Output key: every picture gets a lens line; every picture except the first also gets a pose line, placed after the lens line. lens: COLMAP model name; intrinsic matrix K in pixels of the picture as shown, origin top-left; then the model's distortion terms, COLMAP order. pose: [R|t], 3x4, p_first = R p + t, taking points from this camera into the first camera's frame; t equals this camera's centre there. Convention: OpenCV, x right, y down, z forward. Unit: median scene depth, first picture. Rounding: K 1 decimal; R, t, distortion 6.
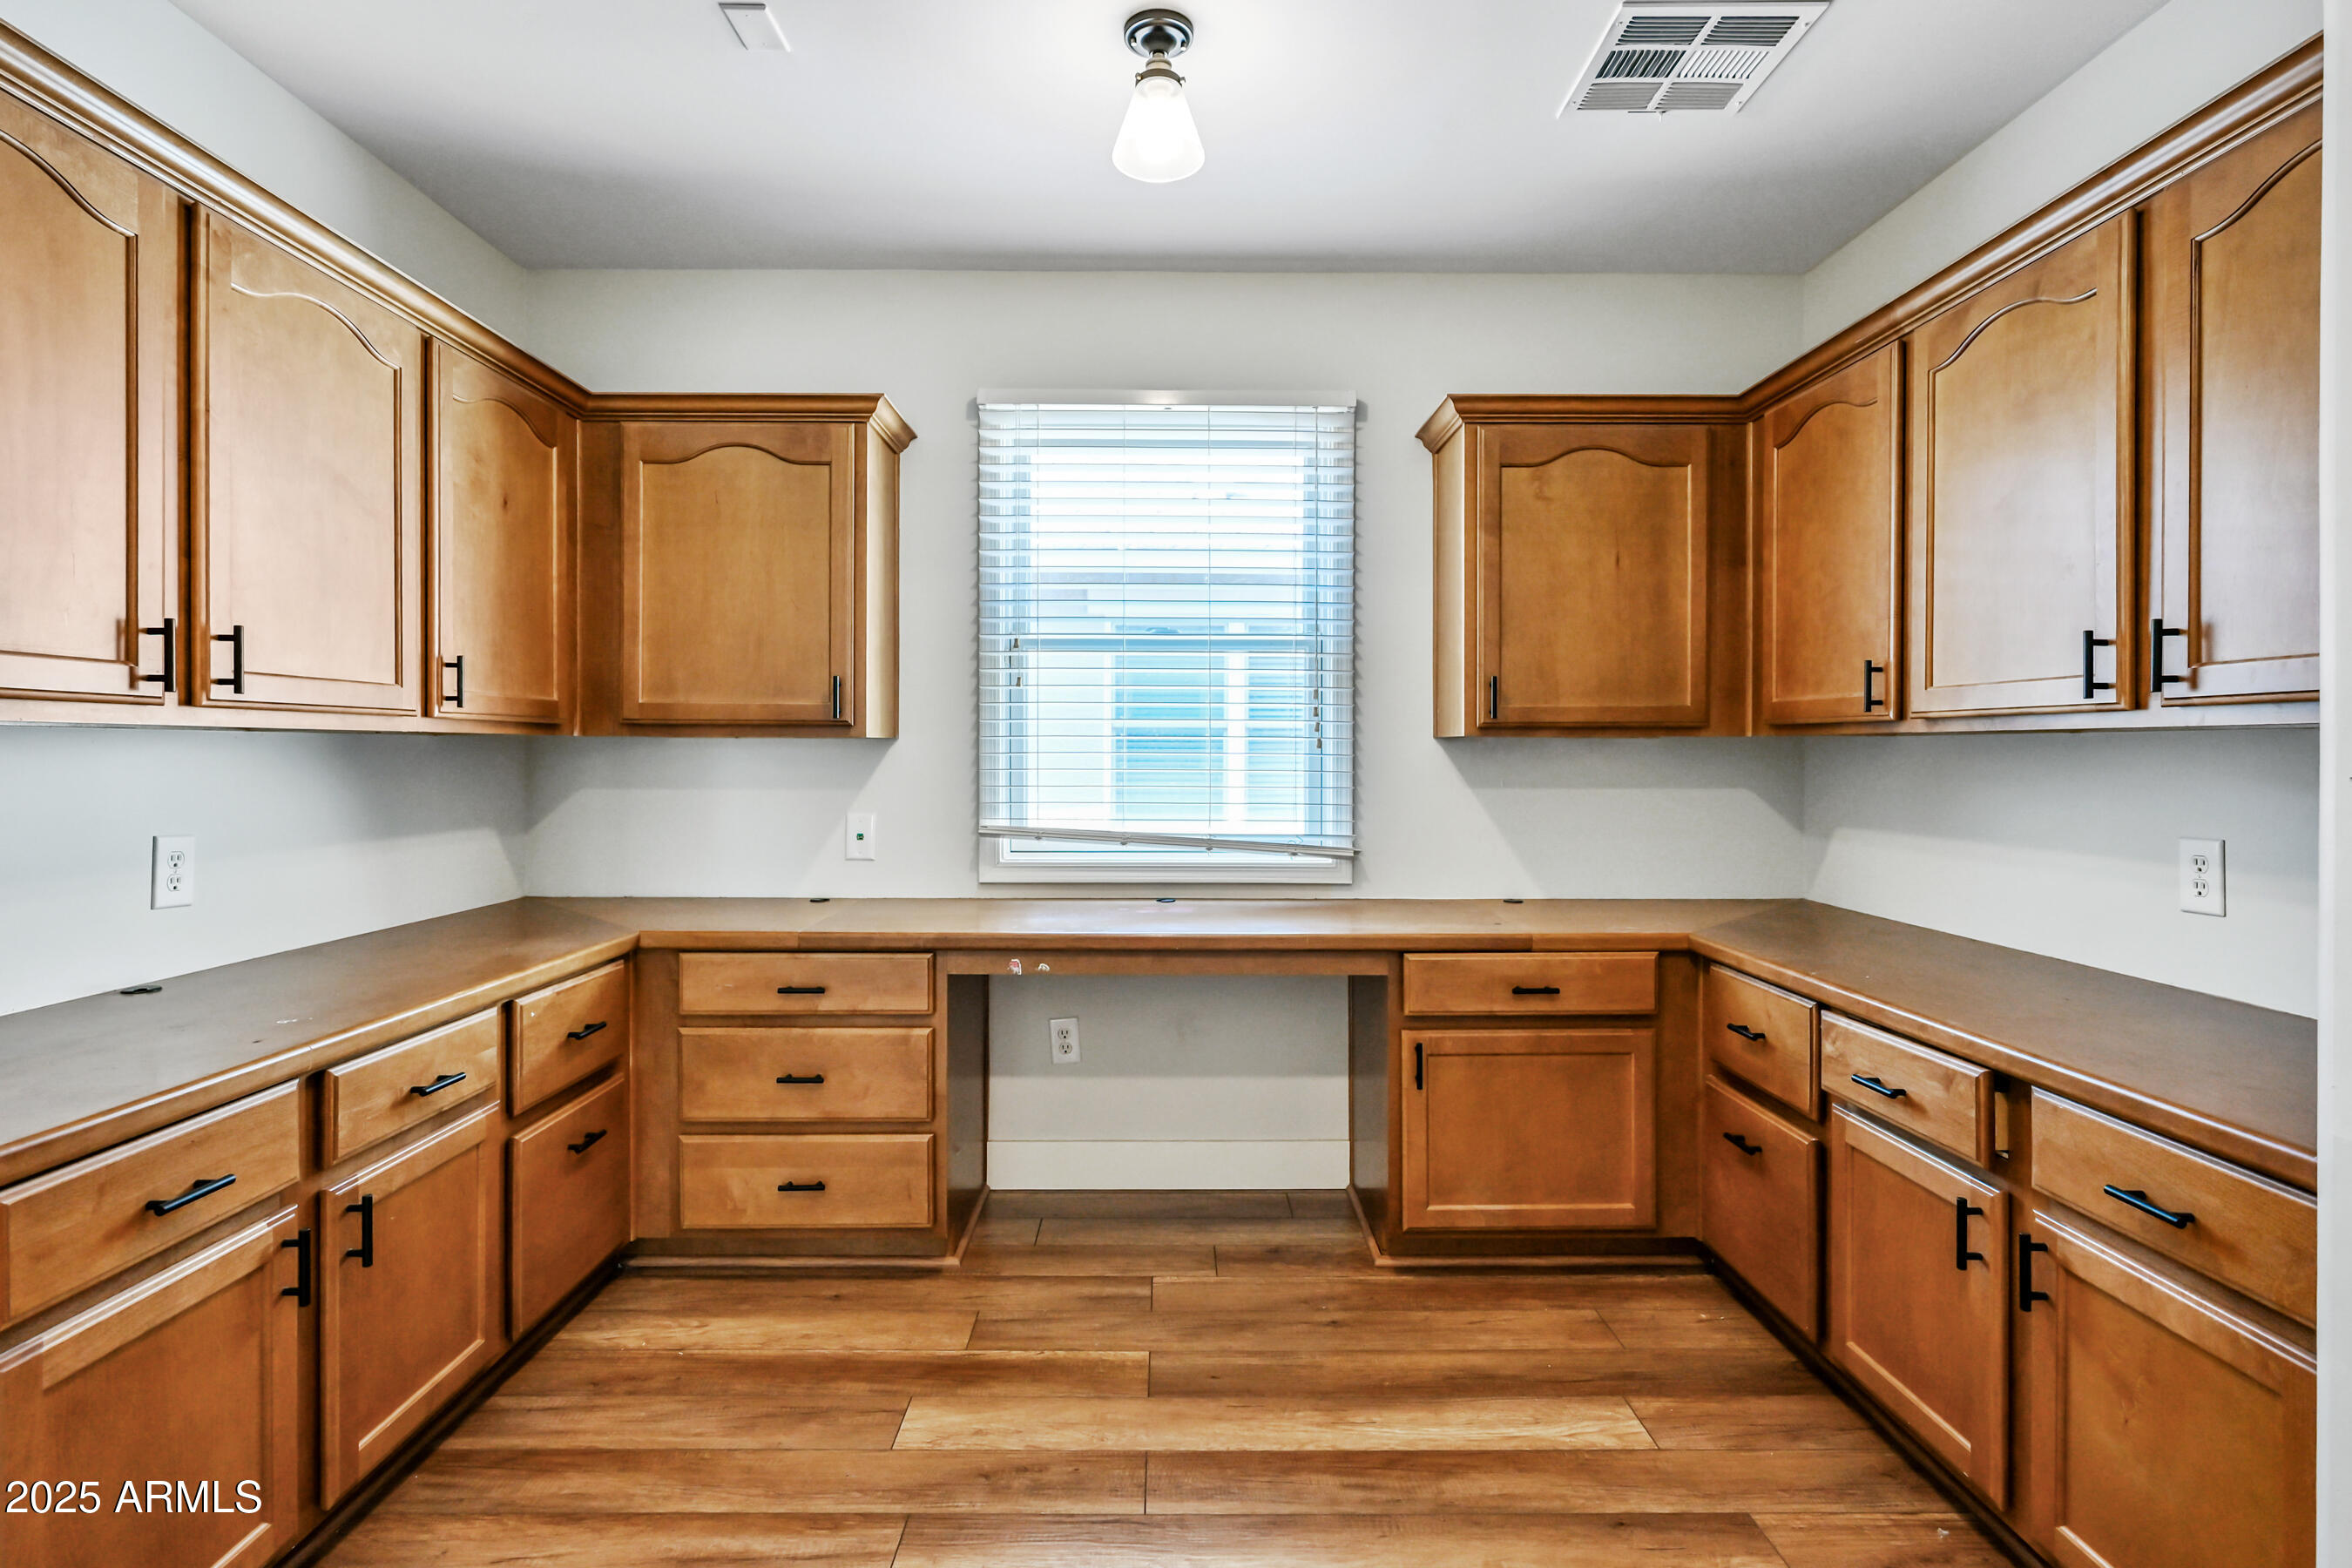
lens RADIAL K [[1151.6, 0, 1179.0], [0, 1151.6, 761.6], [0, 0, 1]] dist [0.000853, 0.000771]
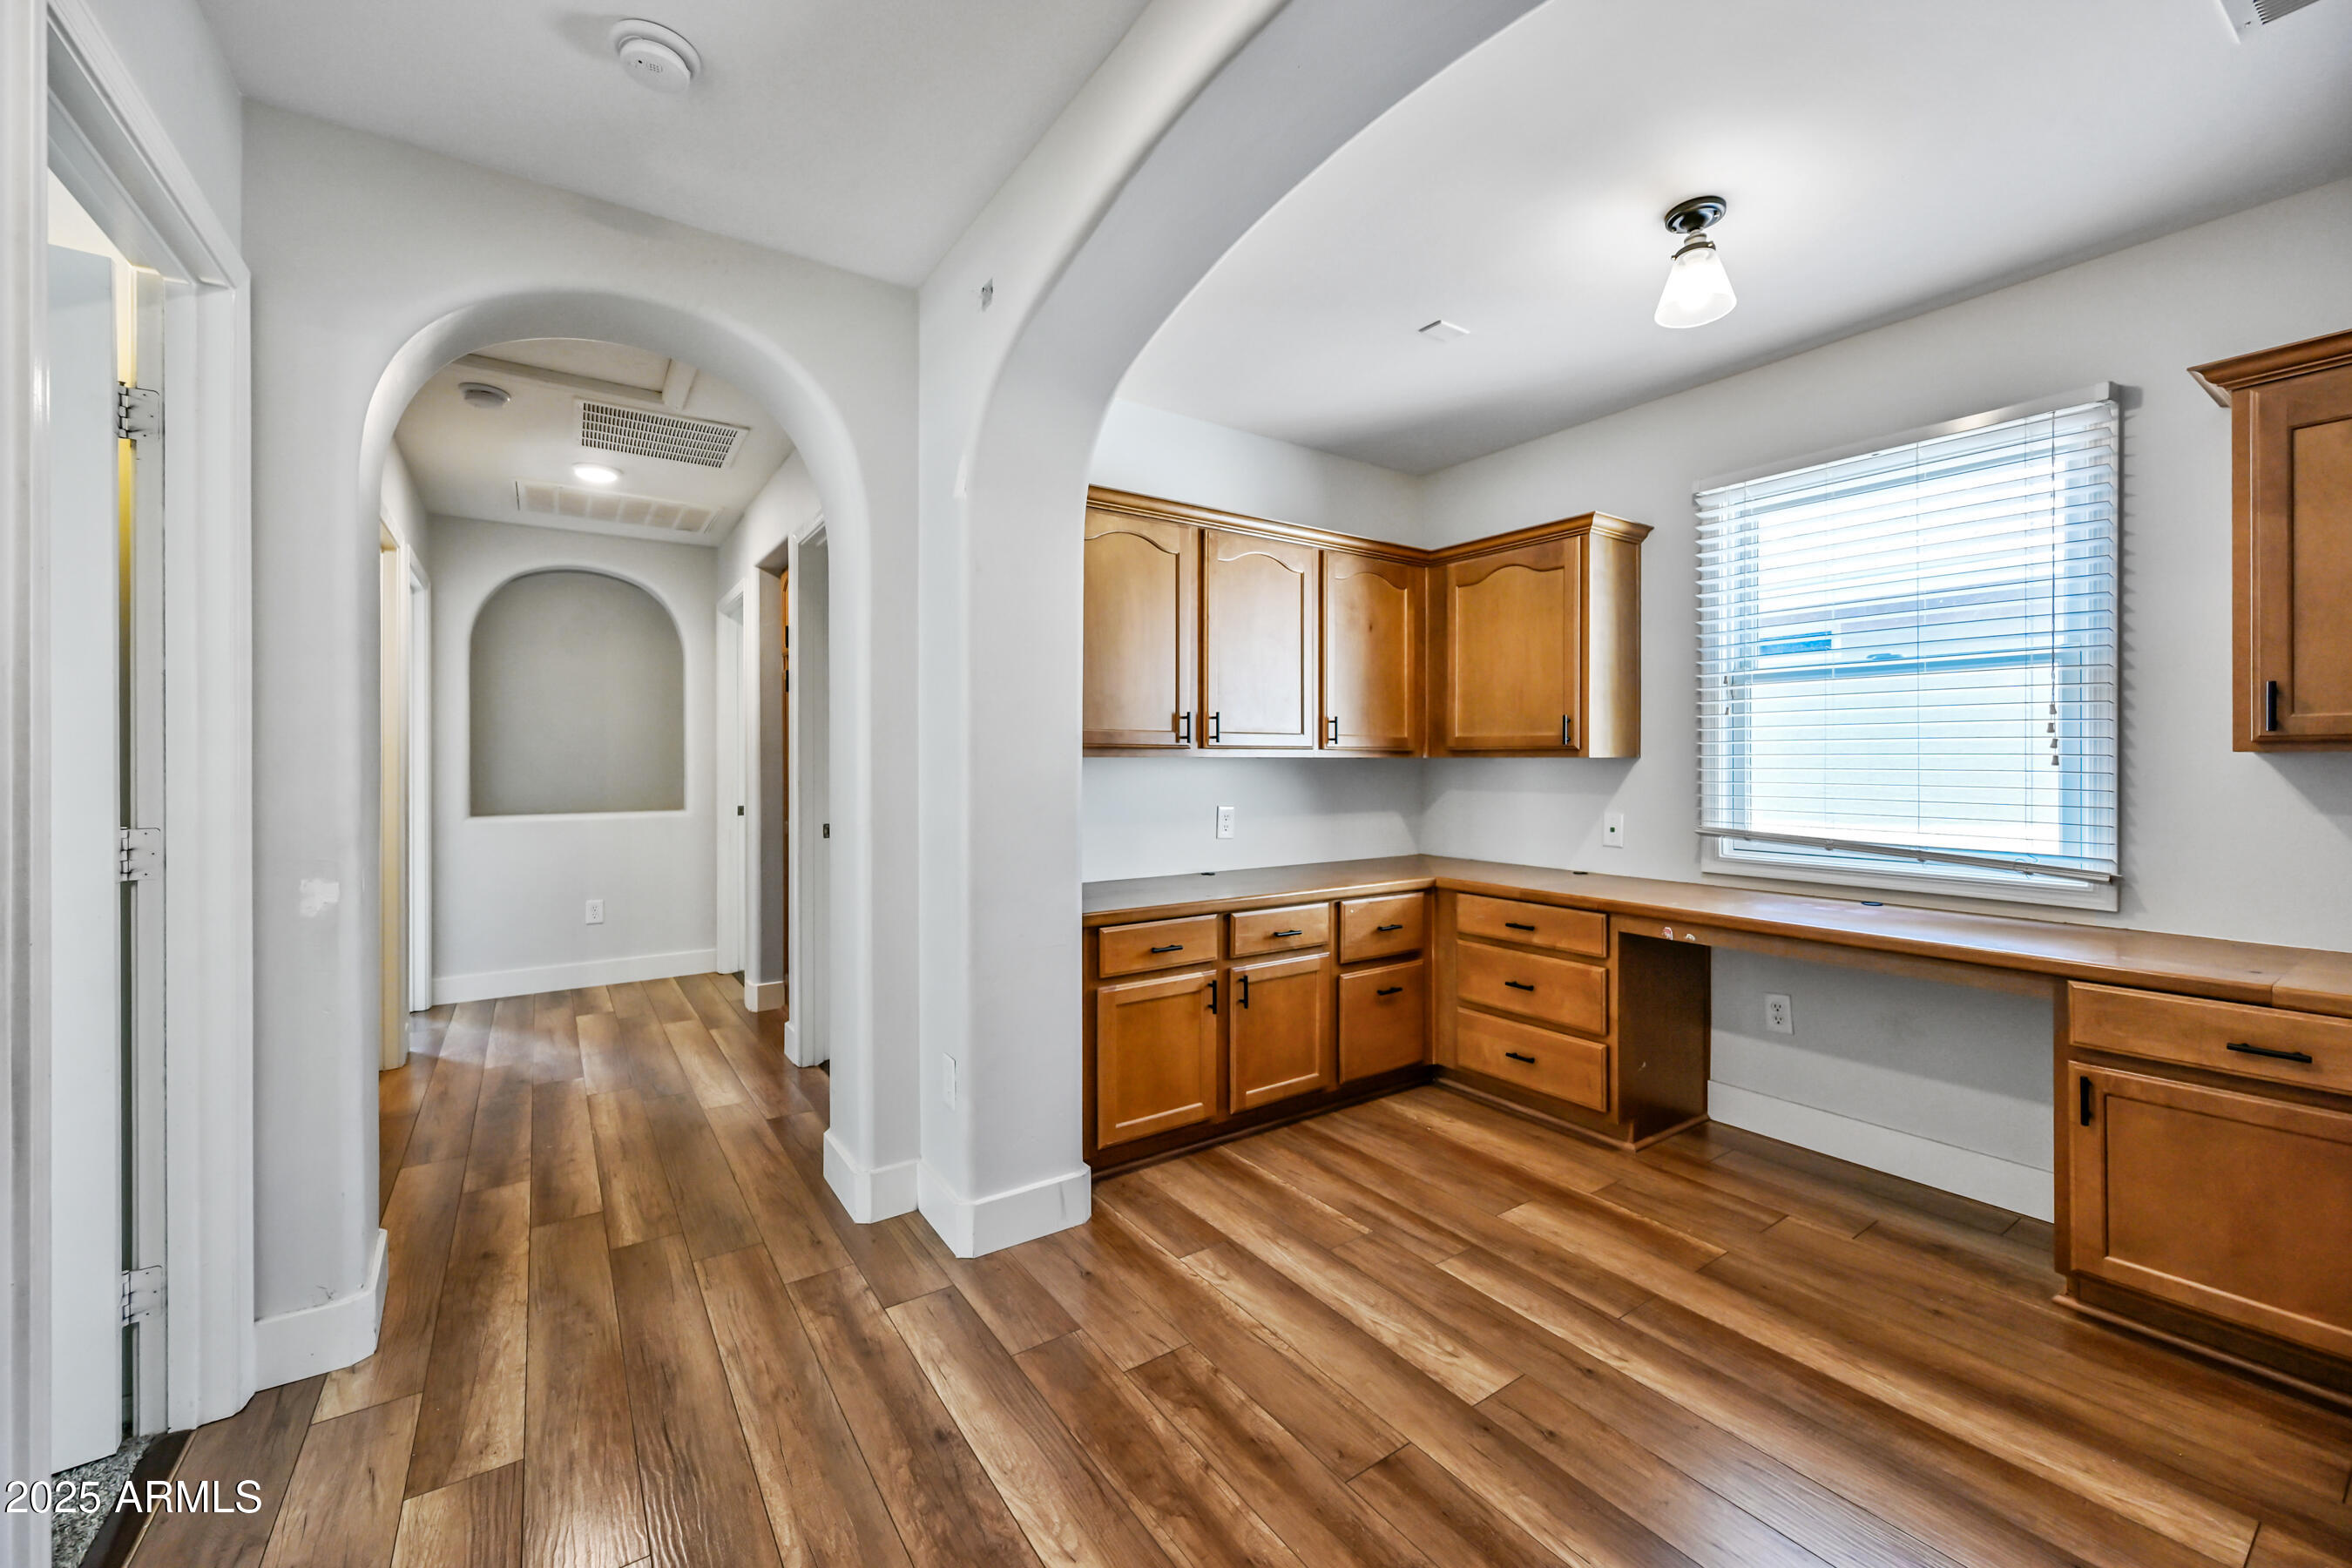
lens RADIAL K [[925.5, 0, 1188.7], [0, 925.5, 773.8], [0, 0, 1]] dist [0.001693, 0.000437]
pose [[0.568901, 0.007959, -0.822367, 0.415146], [-0.006603, 0.999965, 0.005109, -0.004526], [0.822379, 0.002524, 0.568934, -0.044224]]
